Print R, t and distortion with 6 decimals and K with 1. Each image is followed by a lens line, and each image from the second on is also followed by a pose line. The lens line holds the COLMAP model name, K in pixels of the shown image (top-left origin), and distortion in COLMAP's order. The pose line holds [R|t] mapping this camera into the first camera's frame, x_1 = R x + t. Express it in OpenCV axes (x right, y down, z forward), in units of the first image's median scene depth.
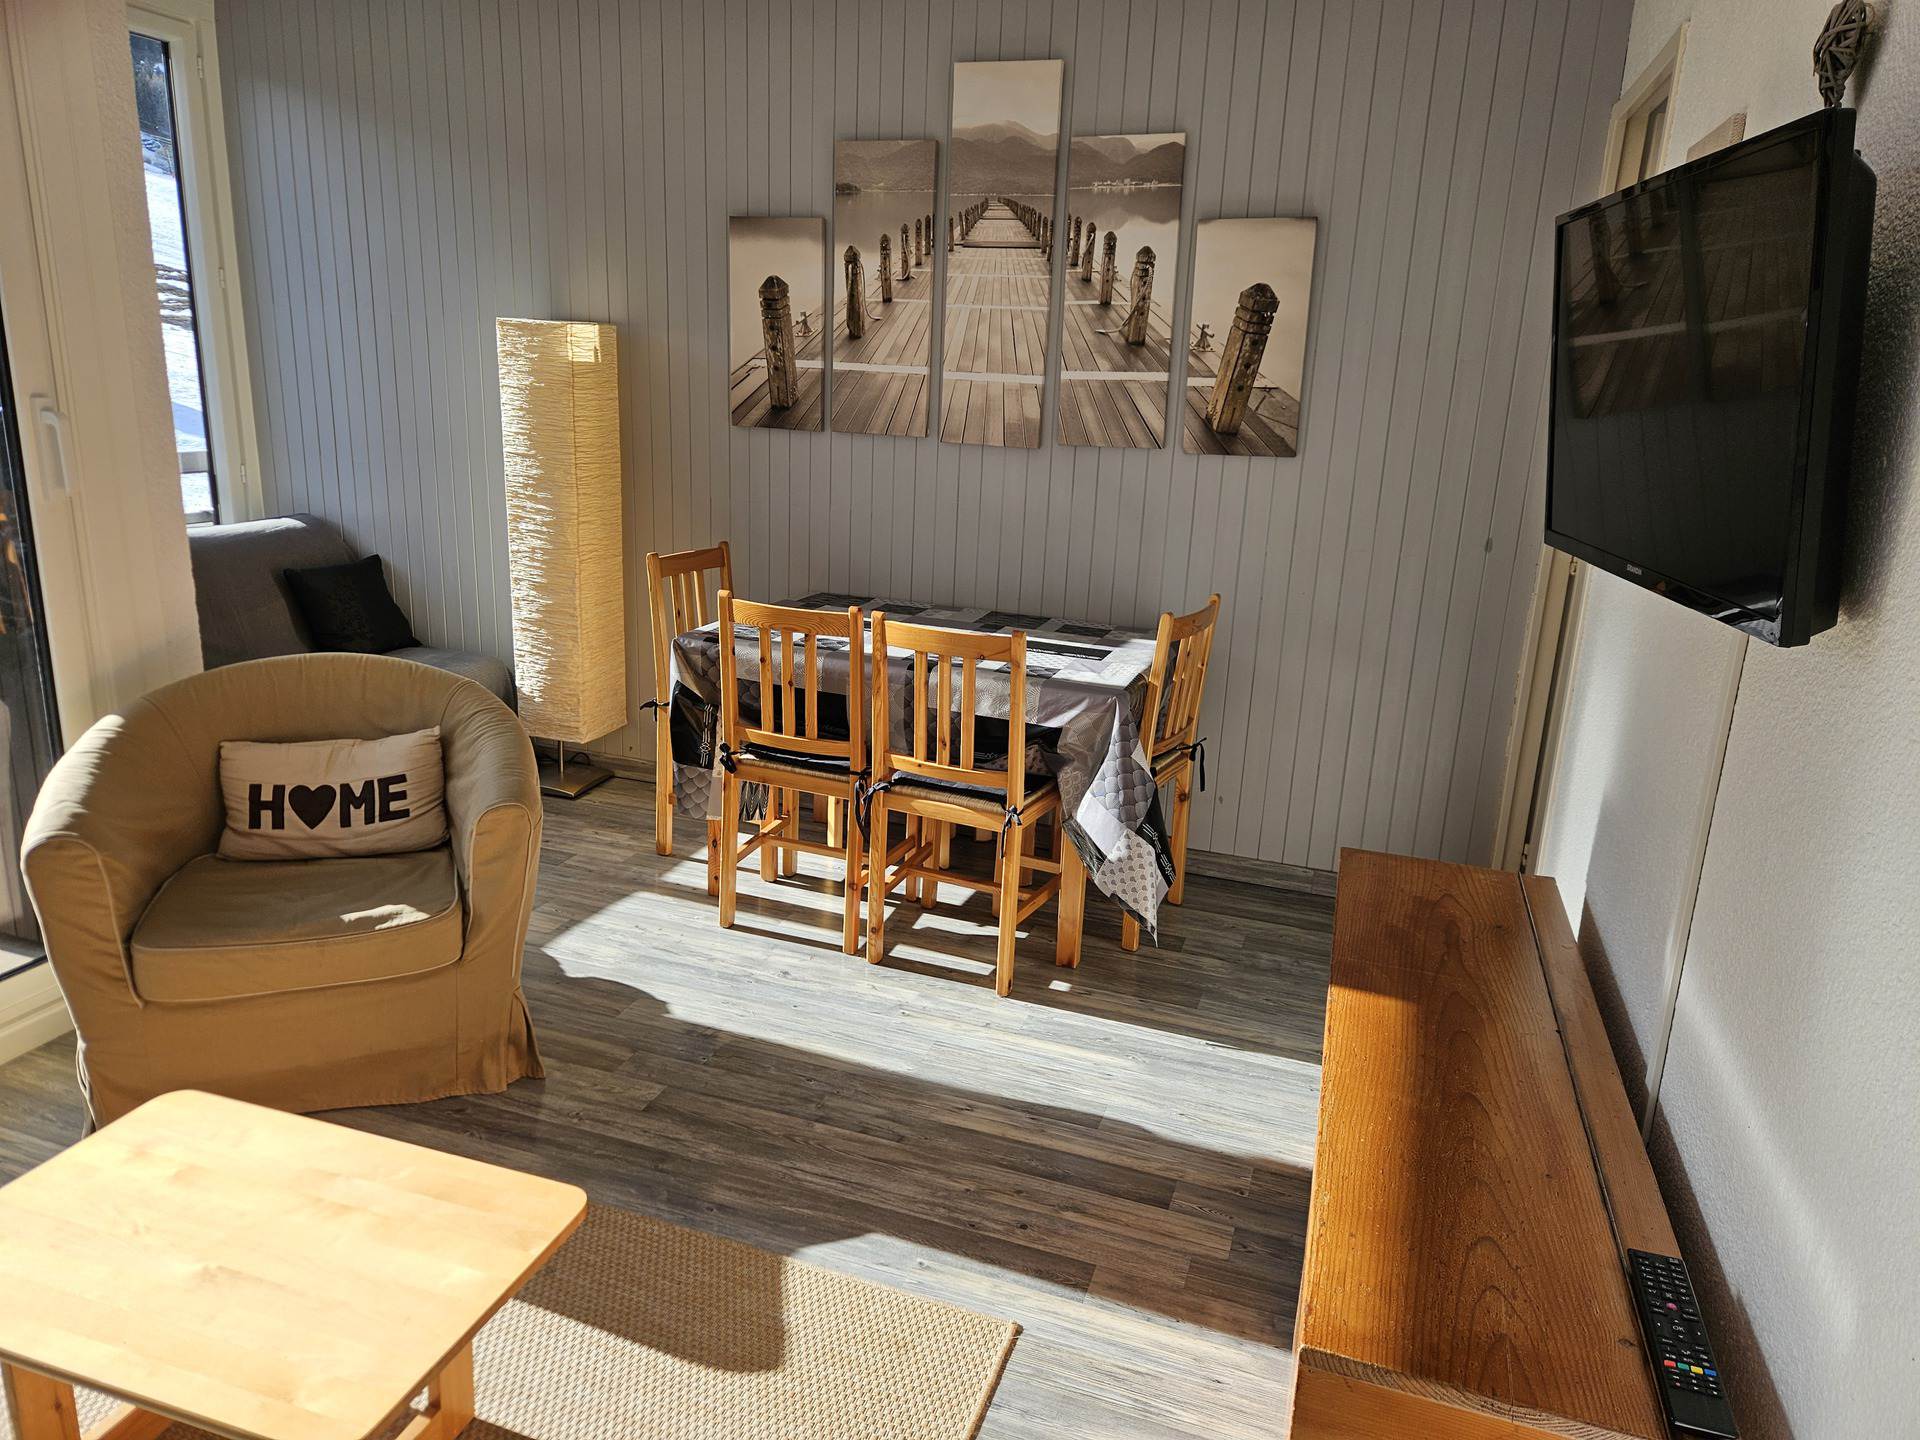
lens RADIAL K [[1252.4, 0, 960.0], [0, 1252.4, 720.0], [0, 0, 1]] dist [0.061556, -0.043005]
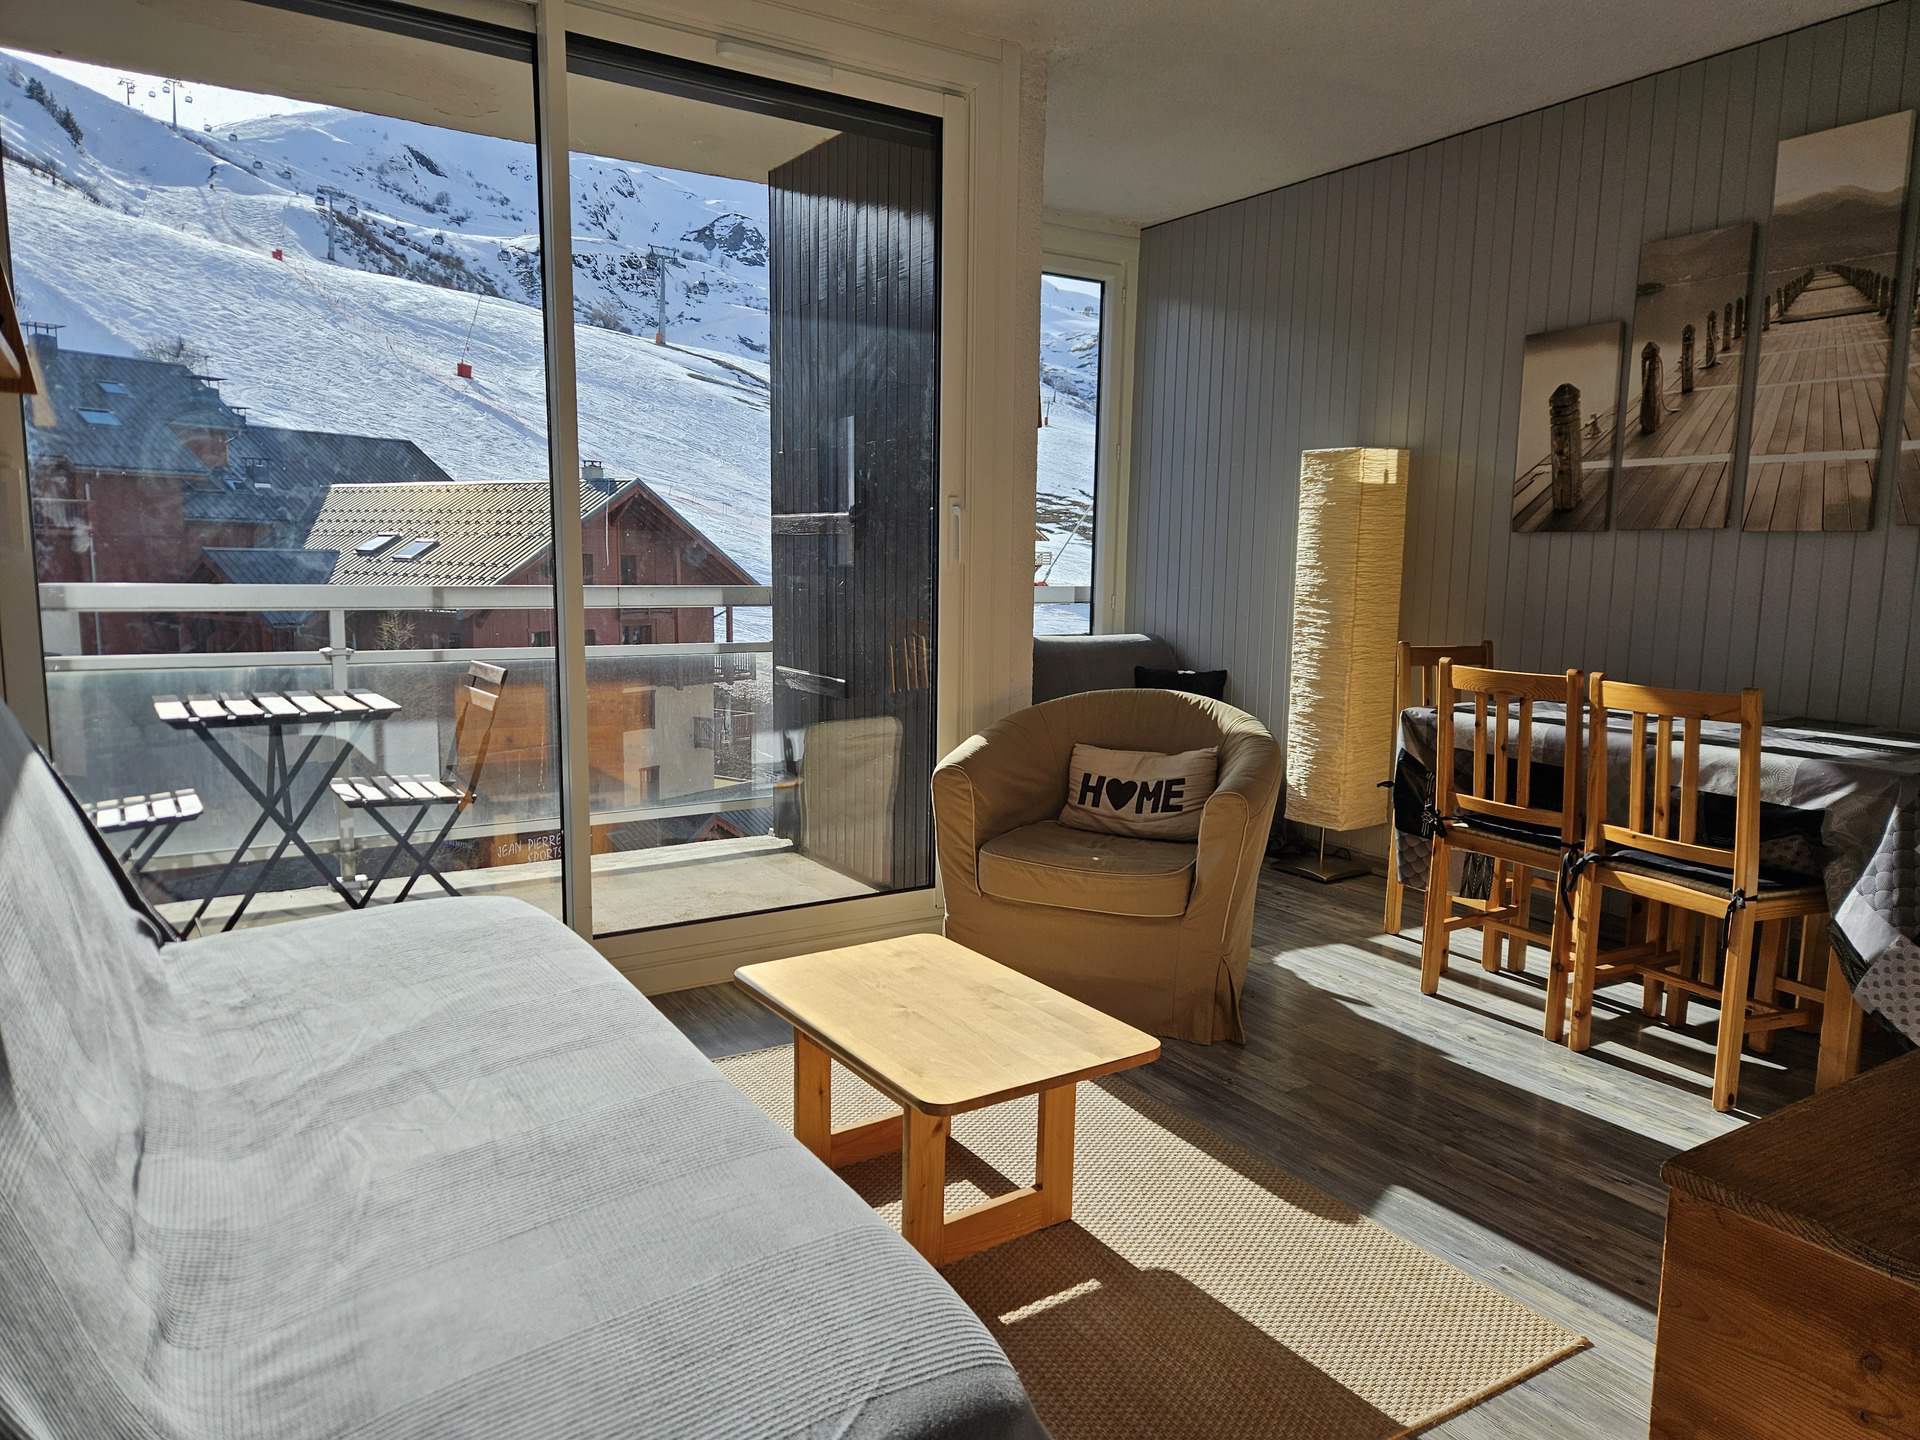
lens RADIAL K [[1252.4, 0, 960.0], [0, 1252.4, 720.0], [0, 0, 1]] dist [0.061556, -0.043005]
pose [[0.785732, 0.050770, -0.616480, 0.120339], [-0.140902, 0.985116, -0.098458, 0.089490], [0.602305, 0.164225, 0.781191, -0.052080]]
